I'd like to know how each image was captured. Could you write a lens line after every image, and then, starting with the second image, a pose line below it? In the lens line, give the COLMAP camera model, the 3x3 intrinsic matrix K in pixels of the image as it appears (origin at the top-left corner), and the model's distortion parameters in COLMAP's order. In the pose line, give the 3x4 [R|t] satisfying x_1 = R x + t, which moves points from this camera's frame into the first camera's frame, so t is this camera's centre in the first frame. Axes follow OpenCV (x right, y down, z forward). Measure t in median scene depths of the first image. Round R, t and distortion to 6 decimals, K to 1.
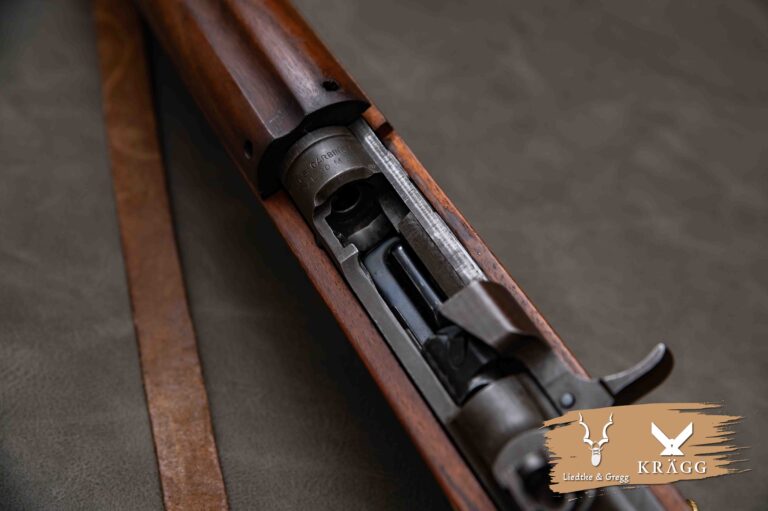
lens RADIAL K [[1550.8, 0, 384.0], [0, 1550.8, 255.5], [0, 0, 1]] dist [0.179823, -0.021148]
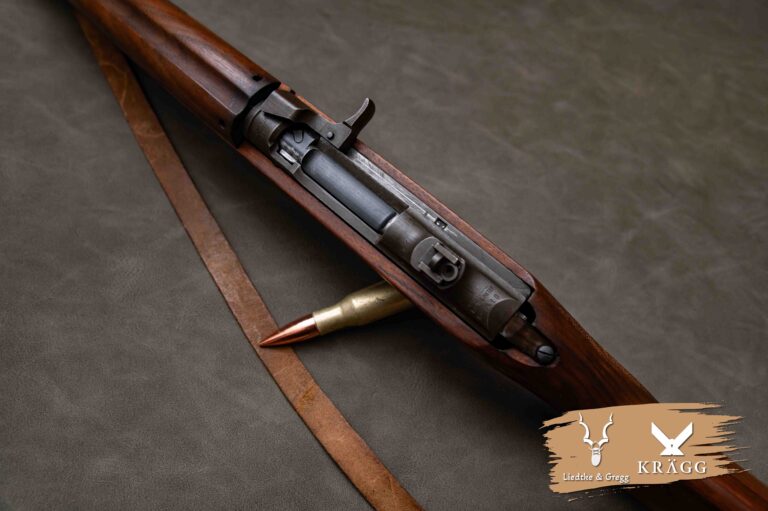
lens RADIAL K [[656.7, 0, 384.0], [0, 656.7, 255.5], [0, 0, 1]] dist [-0.008956, -0.000871]
pose [[0.942014, -0.284866, 0.177373, -0.084751], [0.233958, 0.936442, 0.261420, -0.076668], [-0.240569, -0.204763, 0.948788, 0.189829]]
